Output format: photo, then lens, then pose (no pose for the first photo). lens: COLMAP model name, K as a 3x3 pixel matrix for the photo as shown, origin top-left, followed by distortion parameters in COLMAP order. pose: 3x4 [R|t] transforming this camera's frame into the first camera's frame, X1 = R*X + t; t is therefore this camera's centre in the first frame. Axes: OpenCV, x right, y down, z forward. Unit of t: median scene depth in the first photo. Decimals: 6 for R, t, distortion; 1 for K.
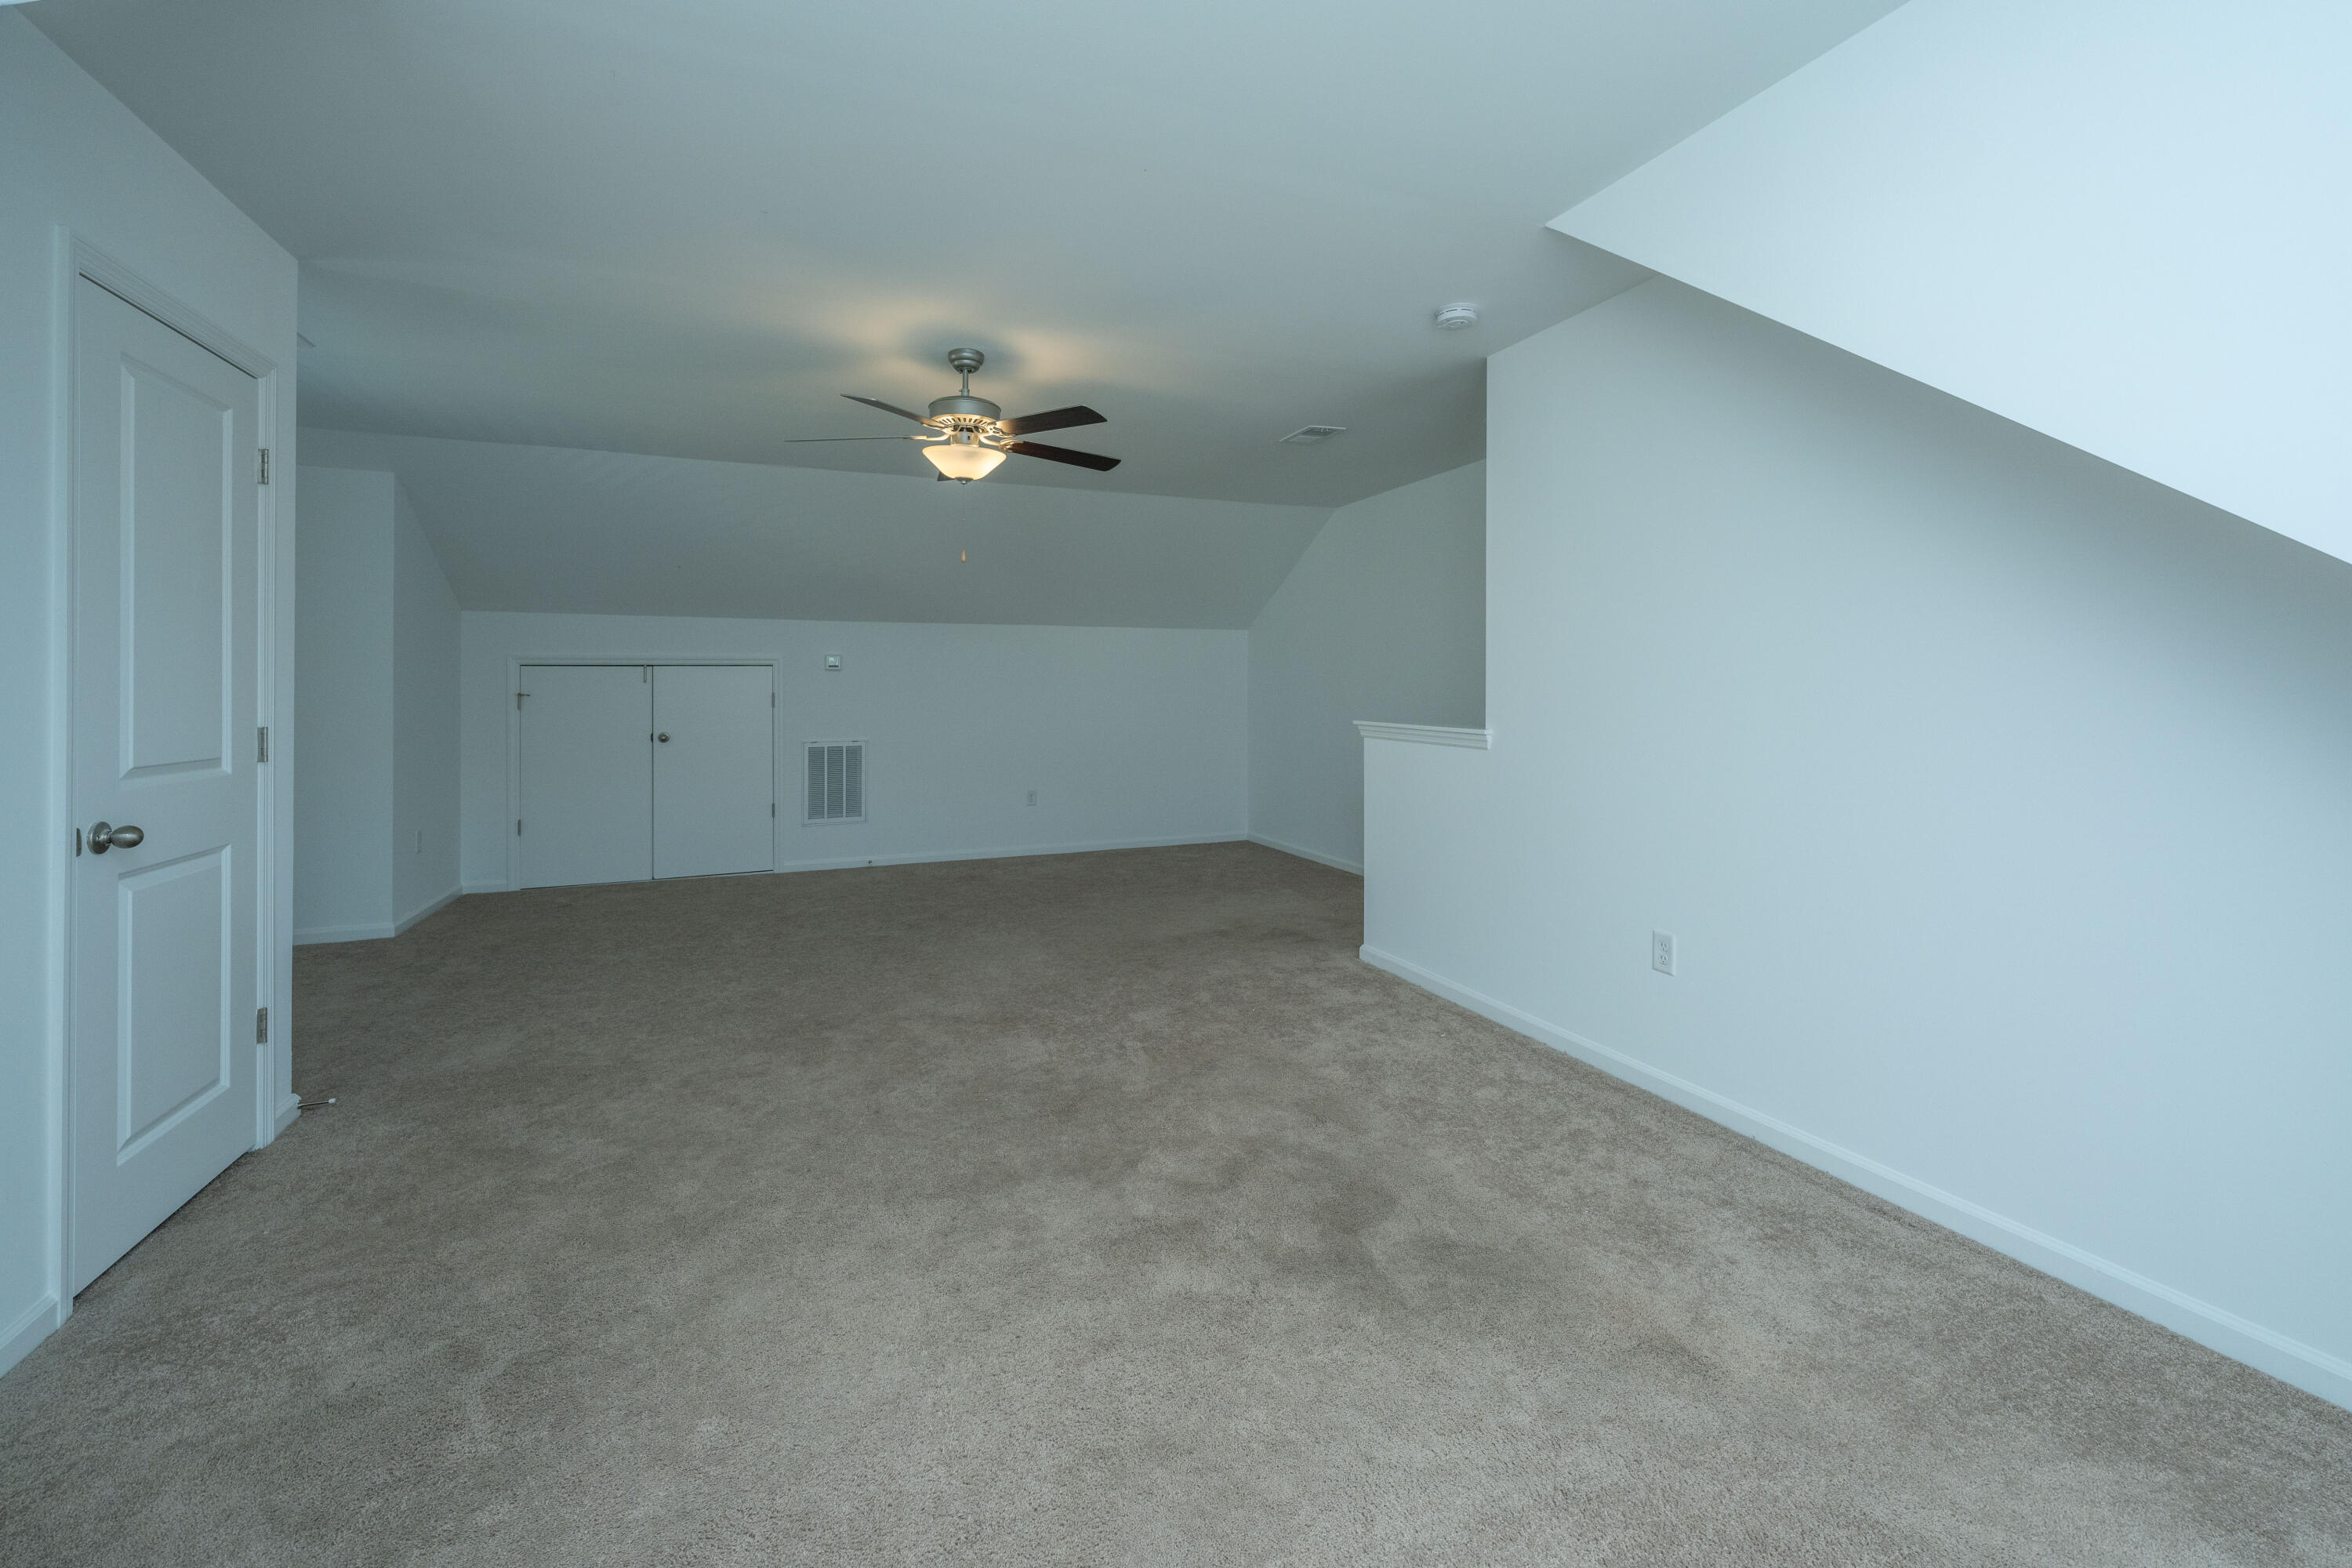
lens RADIAL K [[962.2, 0, 1174.4], [0, 962.2, 688.5], [0, 0, 1]] dist [0.000329, -0.000044]
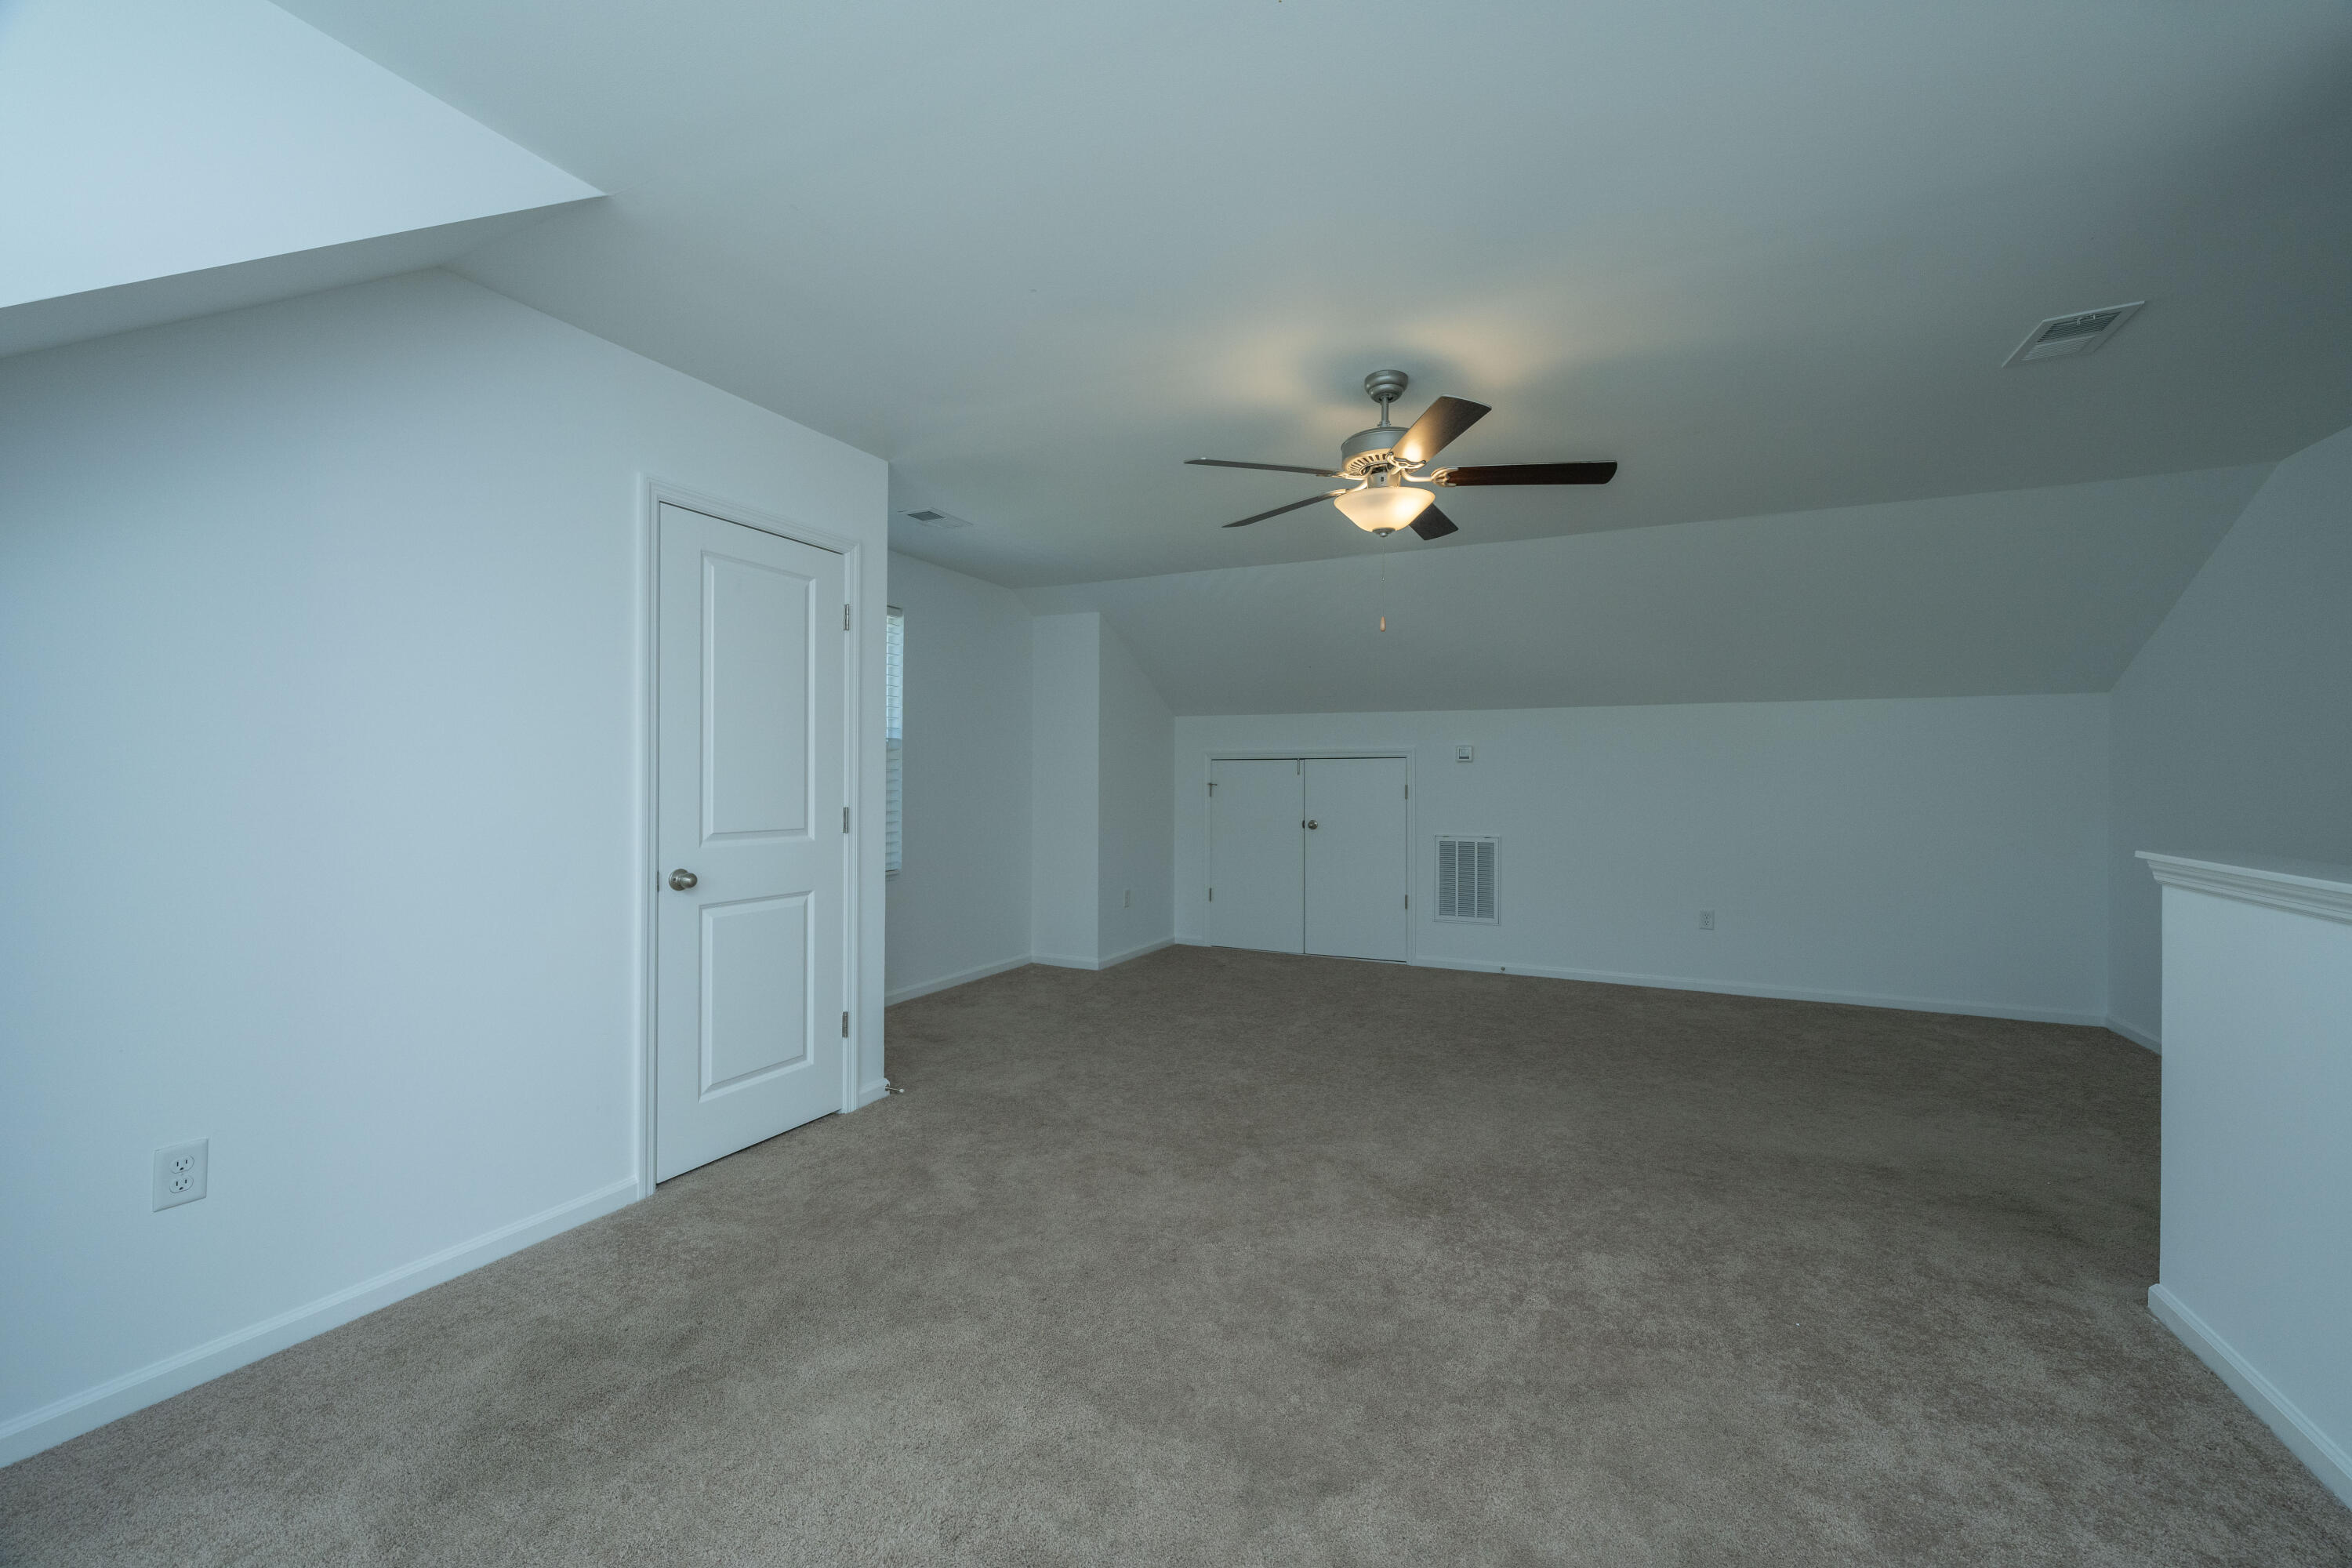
lens RADIAL K [[922.1, 0, 1188.9], [0, 922.1, 780.3], [0, 0, 1]] dist [0.000434, -0.000038]
pose [[0.676255, 0.007994, -0.736624, 0.257950], [-0.006975, 0.999966, 0.004448, -0.005162], [0.736635, 0.002130, 0.676287, 0.346322]]
